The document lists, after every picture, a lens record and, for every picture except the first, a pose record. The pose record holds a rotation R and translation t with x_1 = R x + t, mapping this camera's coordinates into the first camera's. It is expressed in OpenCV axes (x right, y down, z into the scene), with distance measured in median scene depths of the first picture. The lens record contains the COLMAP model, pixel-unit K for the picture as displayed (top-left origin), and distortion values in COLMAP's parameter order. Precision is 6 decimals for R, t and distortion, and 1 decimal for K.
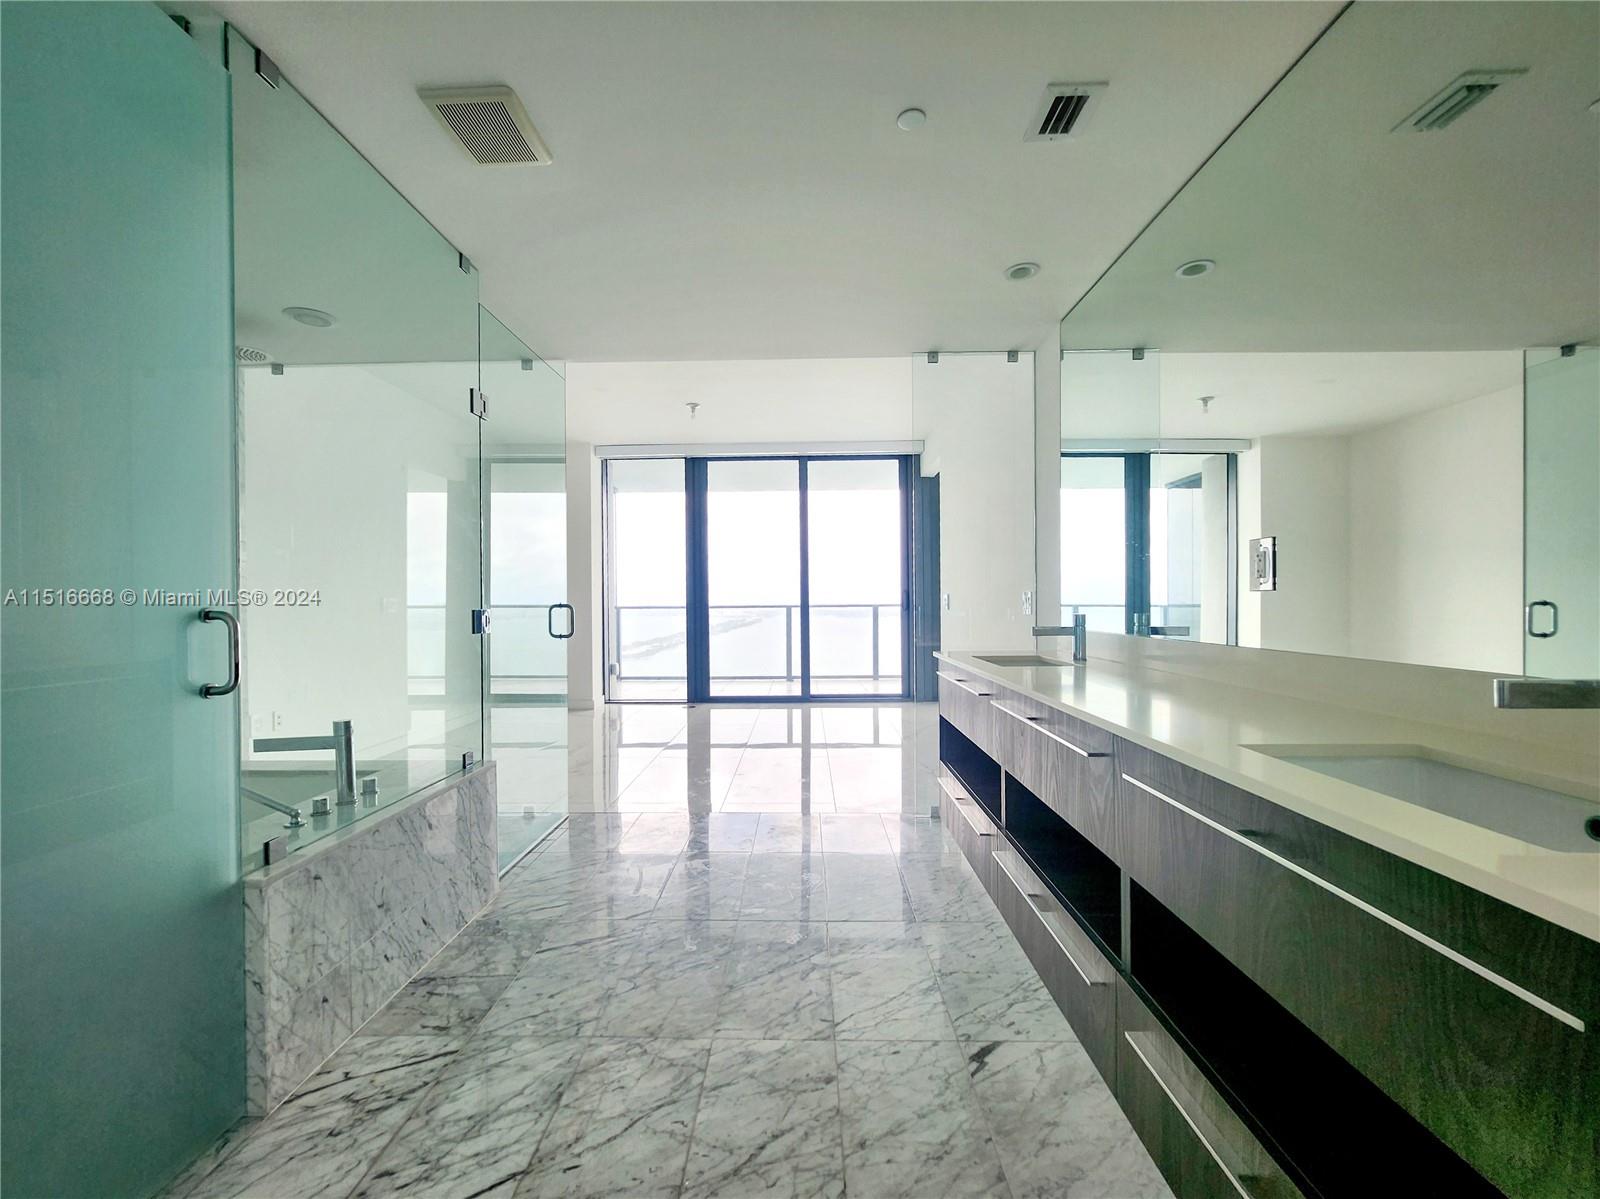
lens RADIAL K [[663.7, 0, 789.5], [0, 663.7, 606.0], [0, 0, 1]] dist [0.001039, 0.000038]
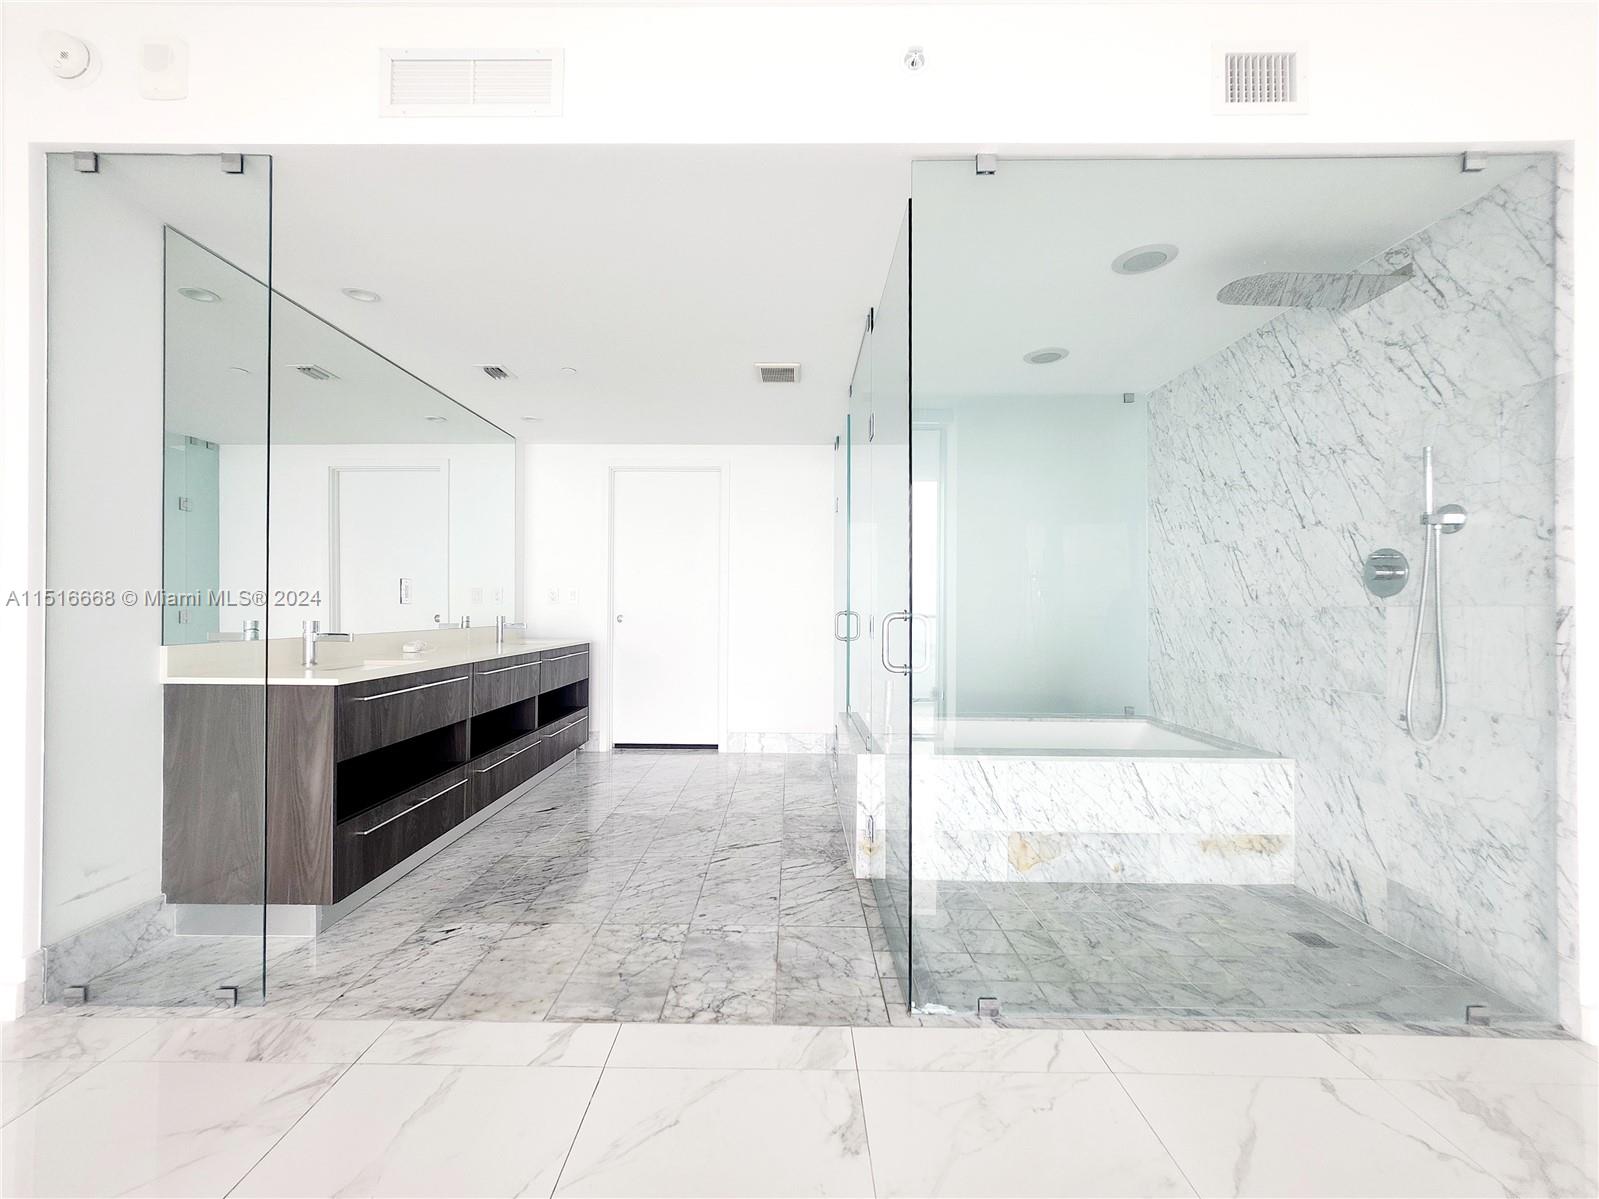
lens RADIAL K [[651.6, 0, 785.1], [0, 651.6, 604.4], [0, 0, 1]] dist [-0.001654, 0.002763]
pose [[-0.999932, -0.000555, -0.011610, -0.409376], [-0.000539, 0.999999, -0.001308, -0.015158], [0.011610, -0.001302, -0.999932, 2.736558]]
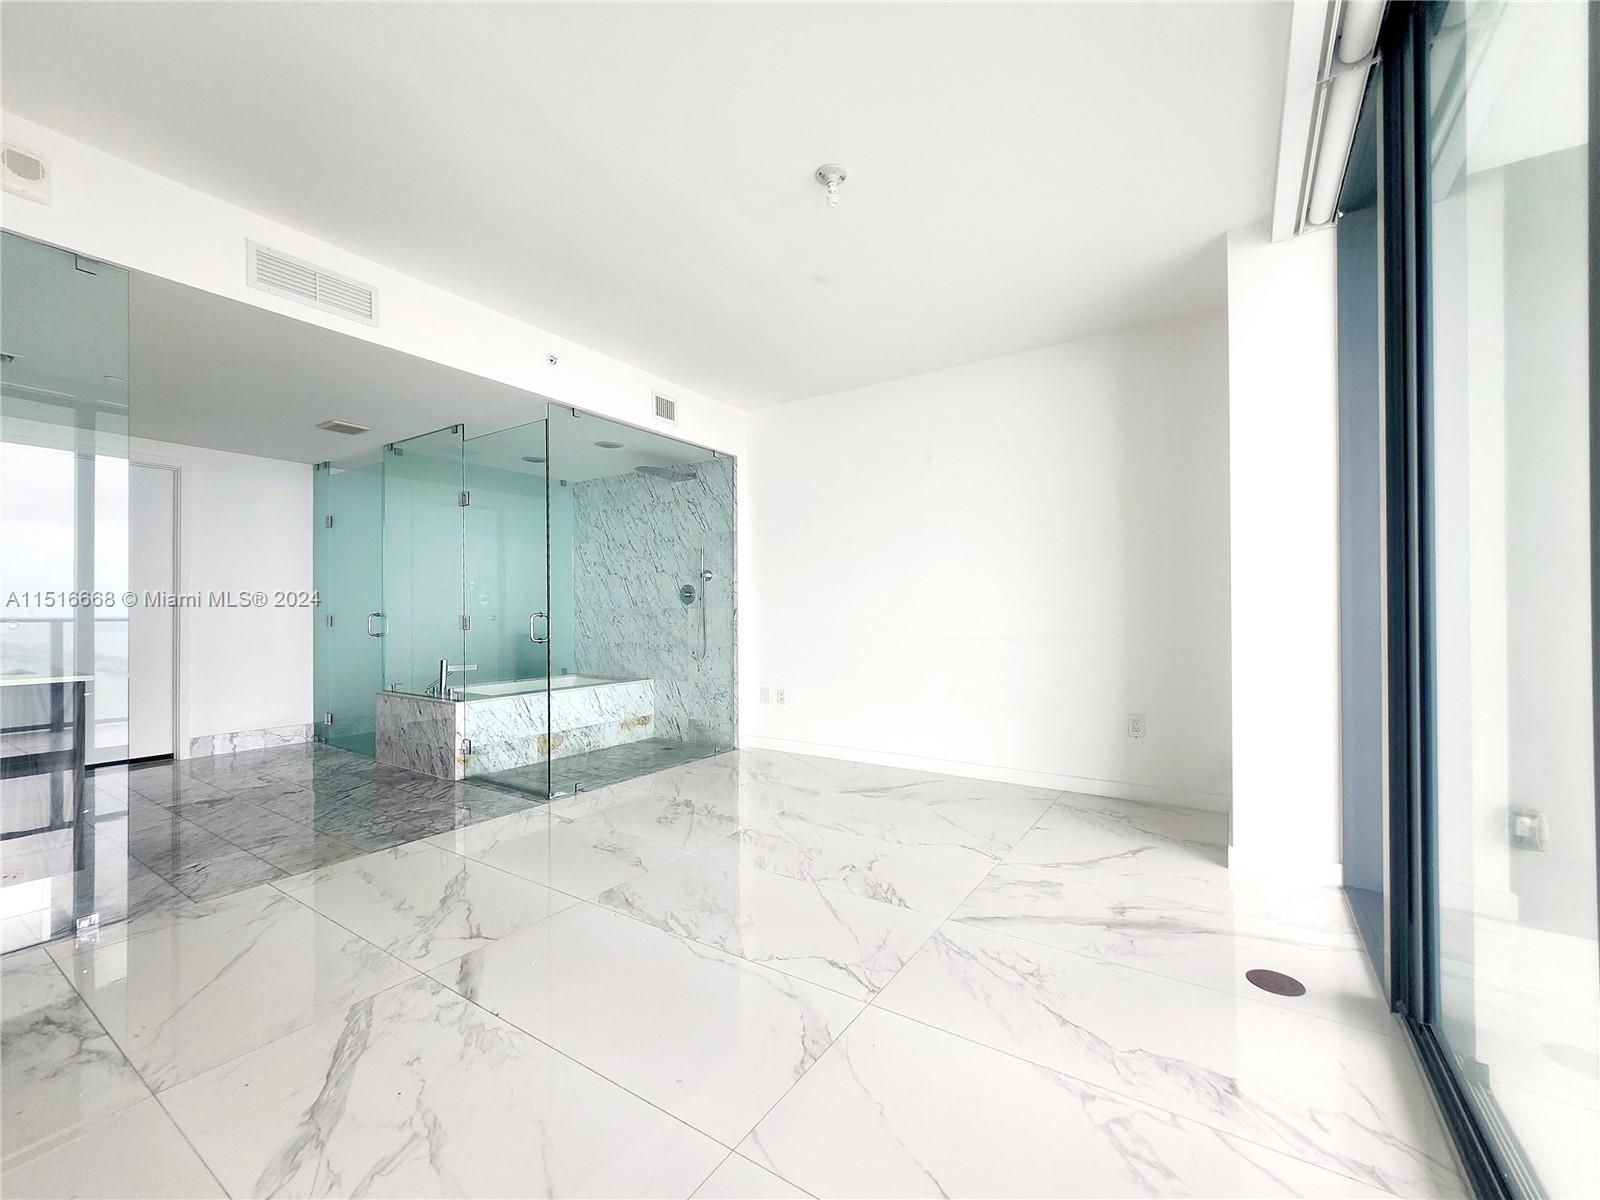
lens RADIAL K [[663.7, 0, 789.5], [0, 663.7, 606.5], [0, 0, 1]] dist [0.001039, 0.000038]
pose [[-0.539507, 0.003732, -0.841973, 0.722803], [0.001333, 0.999993, 0.003578, -0.031859], [0.841980, 0.000808, -0.539508, 3.534403]]
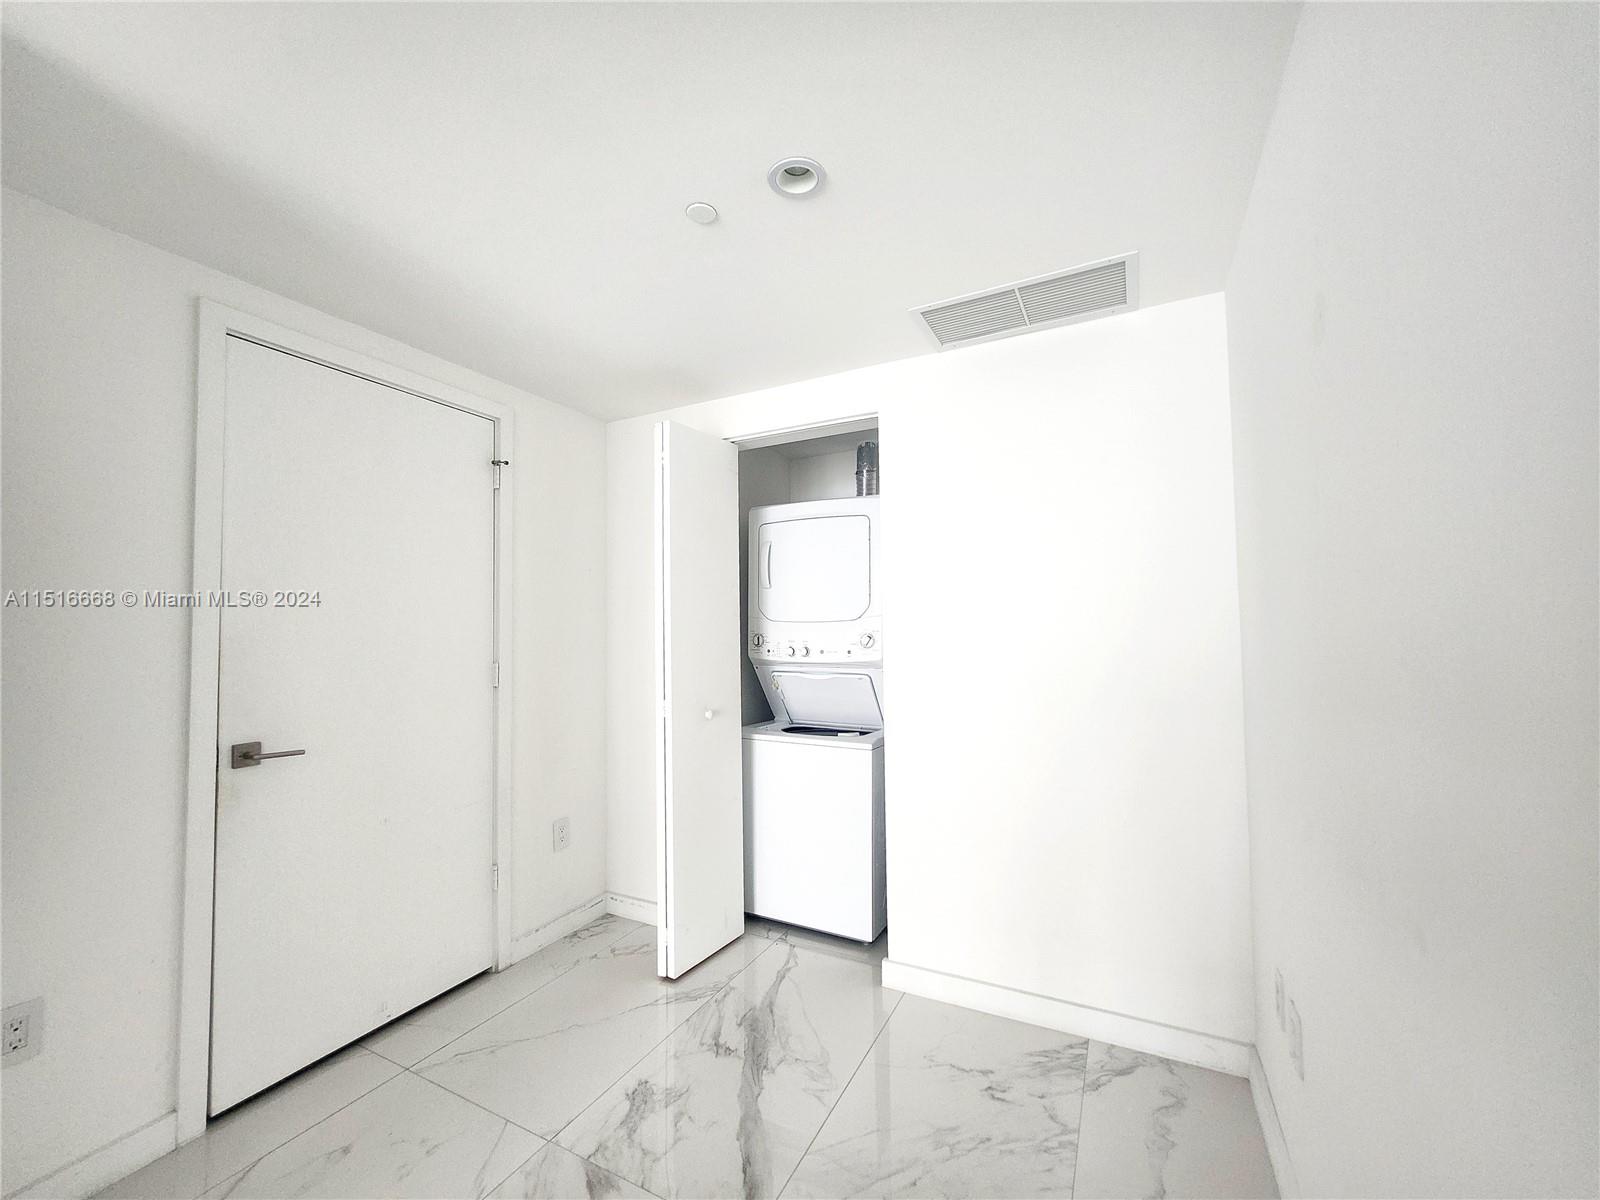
lens RADIAL K [[642.5, 0, 789.8], [0, 642.5, 607.2], [0, 0, 1]] dist [0.000506, 0.000054]
pose [[0.895513, -0.022356, -0.444473, -0.101334], [0.004241, 0.999121, -0.041708, -0.132037], [0.445015, 0.035465, 0.894821, 2.448869]]
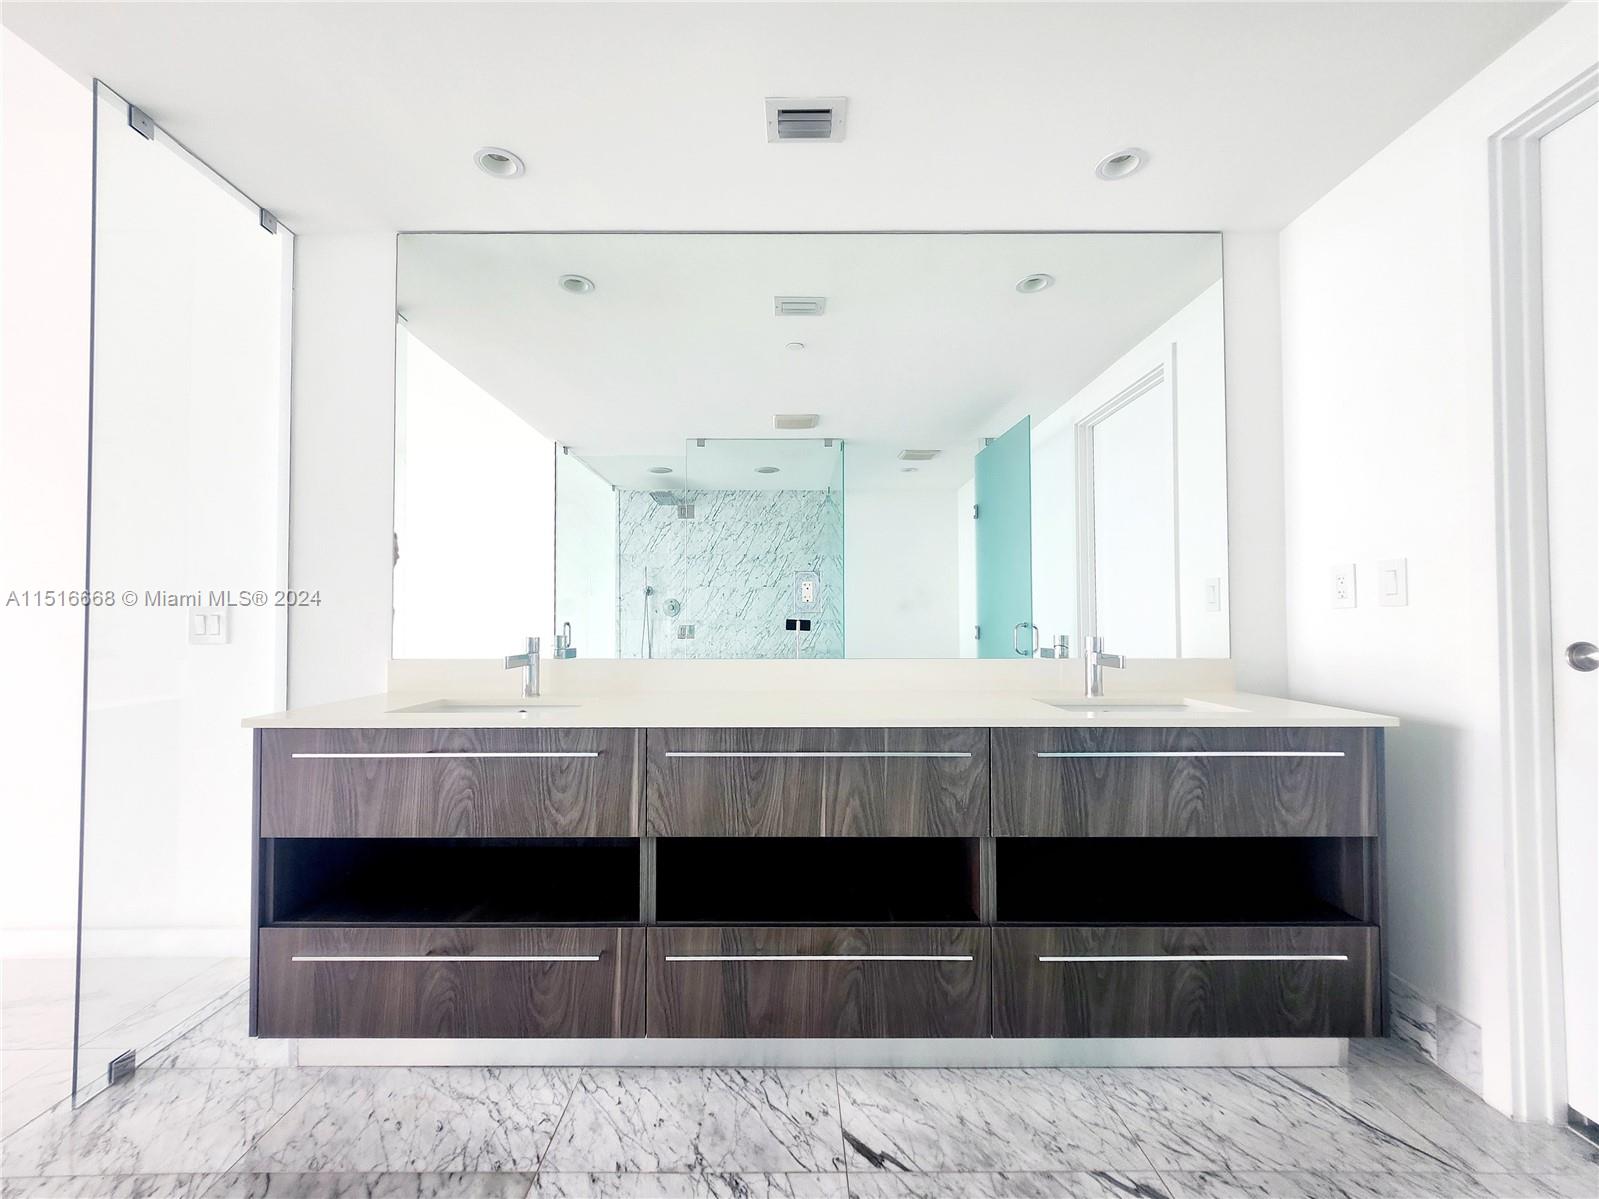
lens RADIAL K [[638.7, 0, 785.2], [0, 638.7, 602.5], [0, 0, 1]] dist [-0.005656, 0.003355]
pose [[-0.021104, 0.030023, 0.999326, -0.458827], [0.006456, 0.999532, -0.029892, -0.002630], [-0.999756, 0.005821, -0.021288, 0.952405]]
